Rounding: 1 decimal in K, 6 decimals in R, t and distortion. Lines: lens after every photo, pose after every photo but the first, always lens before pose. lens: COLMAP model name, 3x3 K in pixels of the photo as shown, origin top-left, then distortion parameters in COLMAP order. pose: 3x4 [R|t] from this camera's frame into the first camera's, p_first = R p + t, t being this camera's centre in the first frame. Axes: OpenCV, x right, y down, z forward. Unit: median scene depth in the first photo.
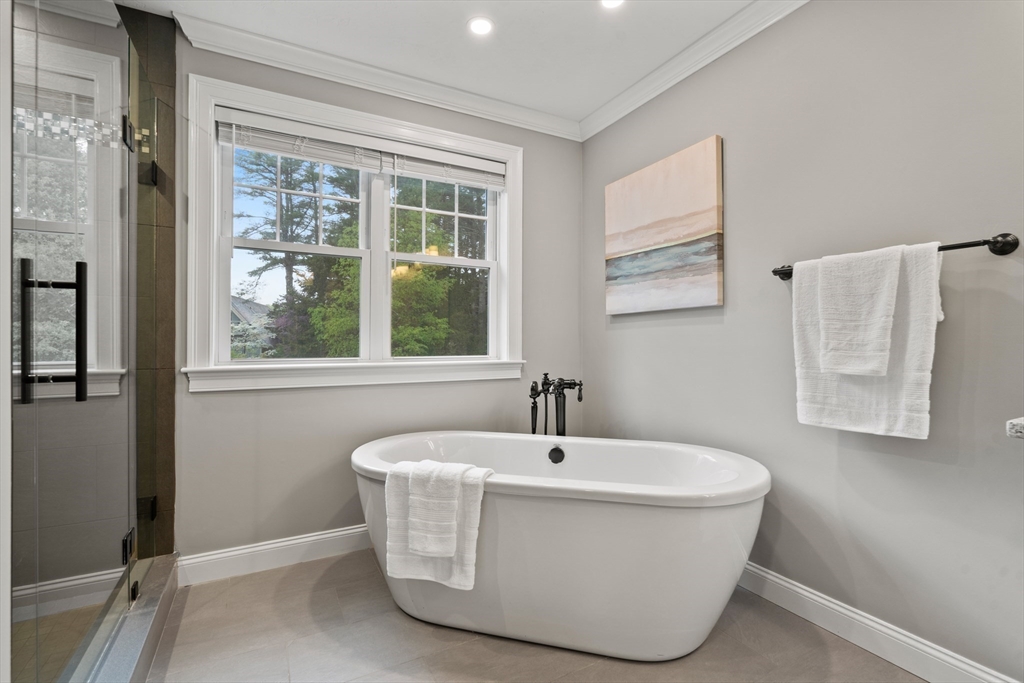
lens RADIAL K [[470.4, 0, 512.0], [0, 470.4, 341.5], [0, 0, 1]] dist [-0.000047, 0.000466]
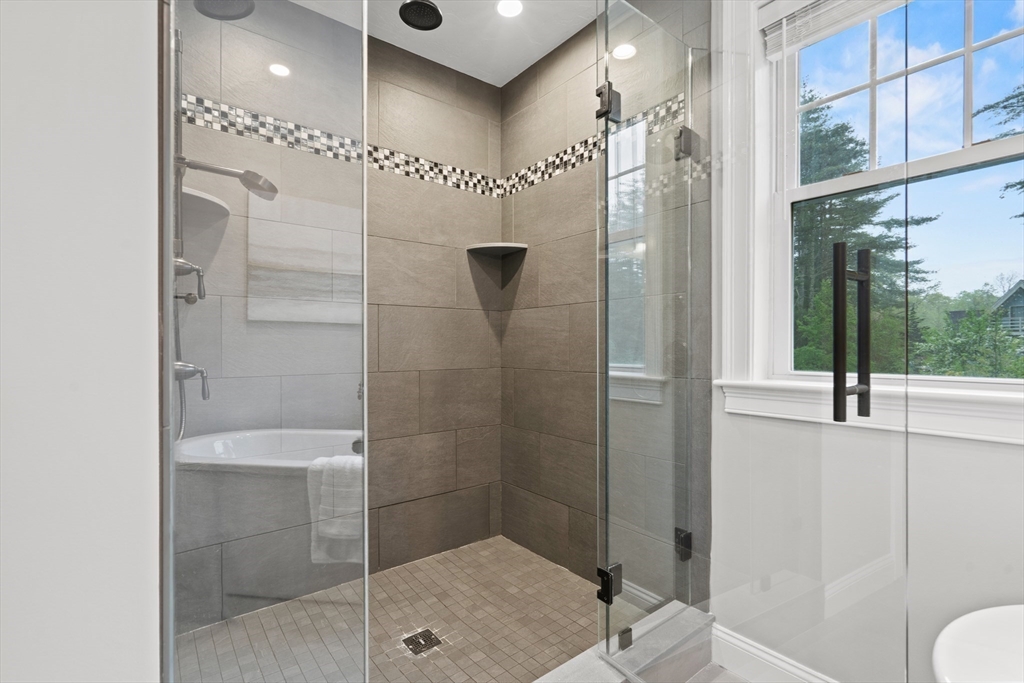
lens RADIAL K [[464.1, 0, 492.0], [0, 464.1, 343.7], [0, 0, 1]] dist [-0.000374, 0.000022]
pose [[0.151932, -0.000223, -0.988391, -0.005264], [-0.000433, 1.000000, -0.000292, -0.001560], [0.988391, 0.000473, 0.151932, 0.469519]]
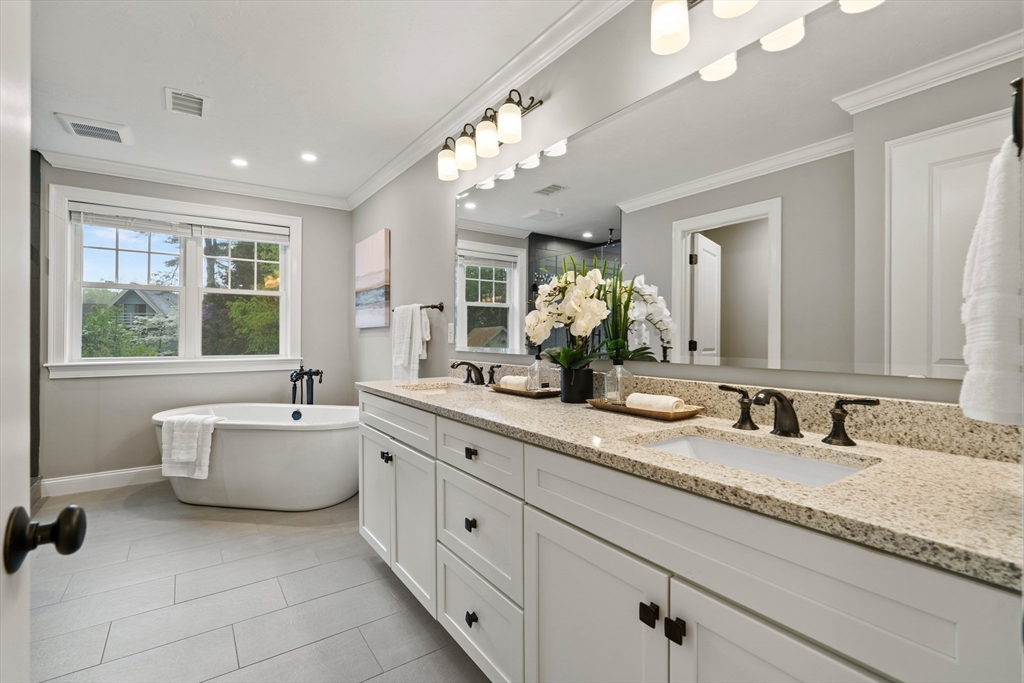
lens RADIAL K [[472.3, 0, 510.8], [0, 472.3, 334.7], [0, 0, 1]] dist [0.001611, 0.000301]
pose [[0.993645, 0.001902, 0.112544, 0.658995], [-0.001950, 0.999998, 0.000313, -0.044601], [-0.112544, -0.000531, 0.993647, -0.743892]]
